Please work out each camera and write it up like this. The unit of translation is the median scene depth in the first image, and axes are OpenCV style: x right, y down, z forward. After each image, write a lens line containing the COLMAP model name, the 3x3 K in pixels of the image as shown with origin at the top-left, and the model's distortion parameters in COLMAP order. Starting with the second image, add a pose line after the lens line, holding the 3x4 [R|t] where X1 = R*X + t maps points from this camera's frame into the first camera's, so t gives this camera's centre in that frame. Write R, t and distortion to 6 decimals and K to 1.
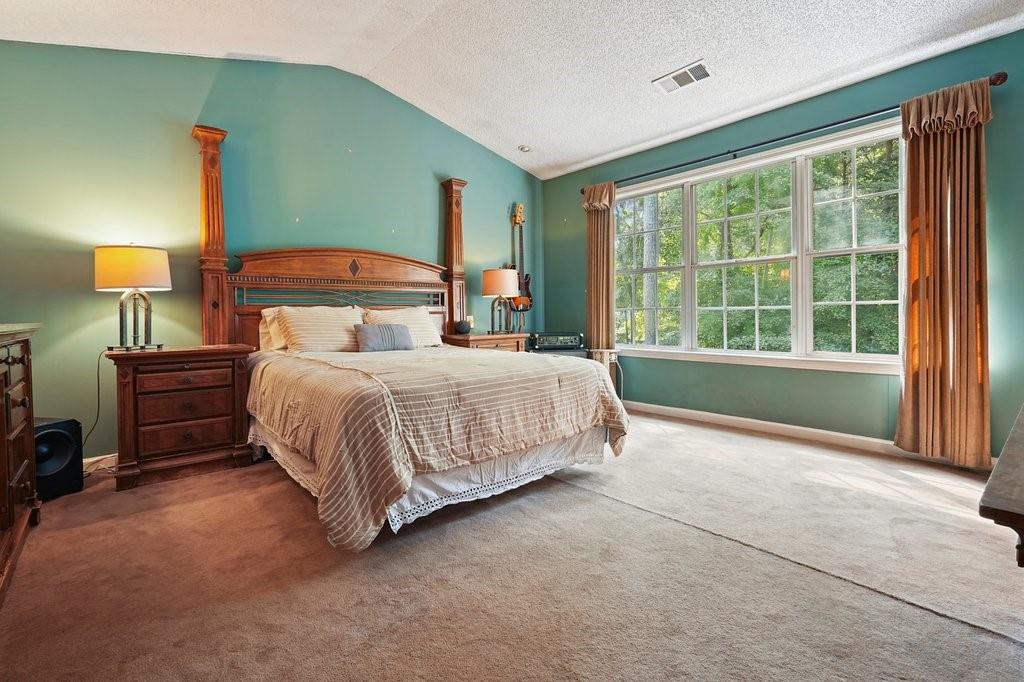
lens RADIAL K [[463.0, 0, 509.0], [0, 463.0, 325.4], [0, 0, 1]] dist [-0.002140, 0.003631]
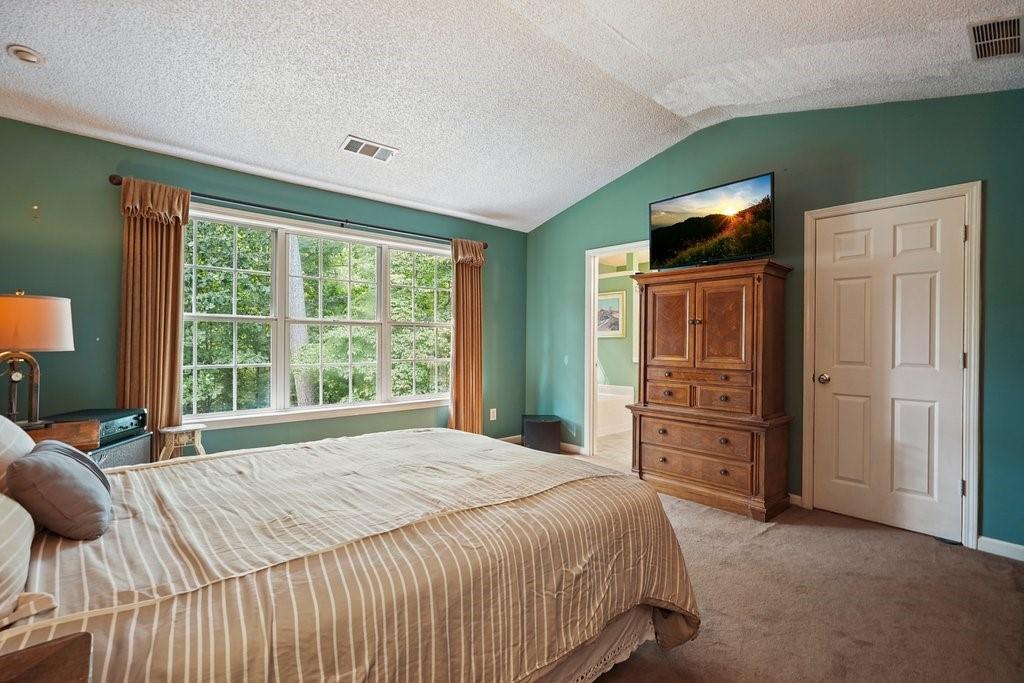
lens RADIAL K [[496.1, 0, 523.9], [0, 496.1, 336.7], [0, 0, 1]] dist [-0.001345, 0.001533]
pose [[-0.041722, 0.049142, 0.997920, -0.682675], [0.042694, 0.997965, -0.047359, -0.029037], [-0.998217, 0.040629, -0.043735, 0.634695]]
